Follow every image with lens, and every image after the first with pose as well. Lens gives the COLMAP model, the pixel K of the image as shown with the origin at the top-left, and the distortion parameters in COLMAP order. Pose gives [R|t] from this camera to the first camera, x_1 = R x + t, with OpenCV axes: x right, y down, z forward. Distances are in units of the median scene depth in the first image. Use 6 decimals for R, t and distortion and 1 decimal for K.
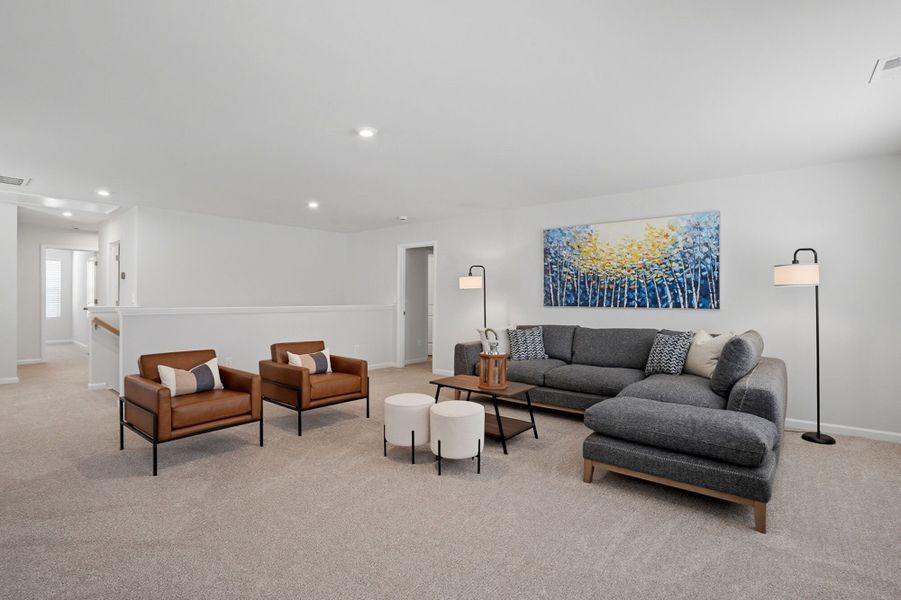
lens RADIAL K [[425.6, 0, 447.9], [0, 425.6, 296.0], [0, 0, 1]] dist [-0.055211, 0.017472]
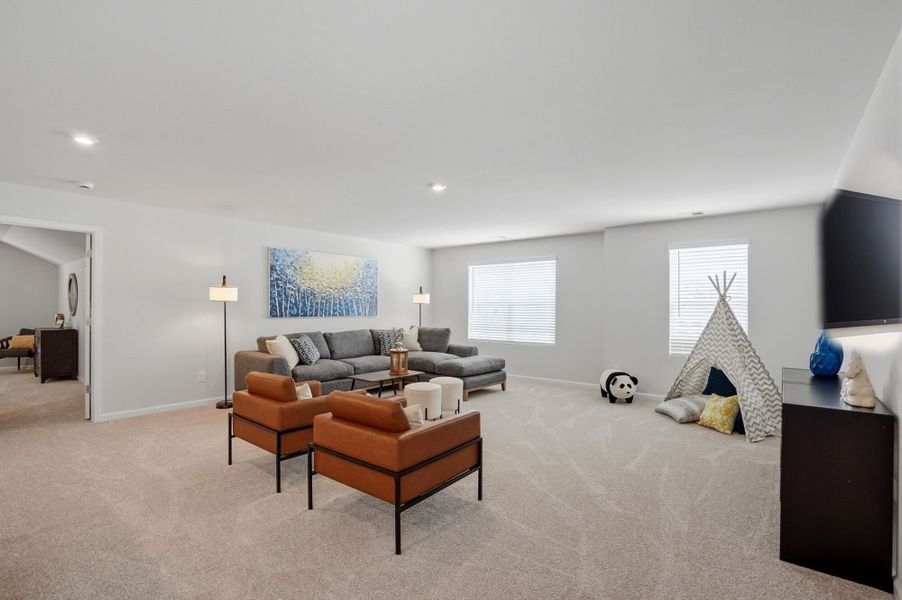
lens RADIAL K [[426.1, 0, 445.8], [0, 426.1, 303.1], [0, 0, 1]] dist [-0.055211, 0.017472]
pose [[-0.004218, 0.008711, 0.999953, -0.925976], [-0.002781, 0.999958, -0.008722, -0.005269], [-0.999987, -0.002818, -0.004194, 0.595680]]
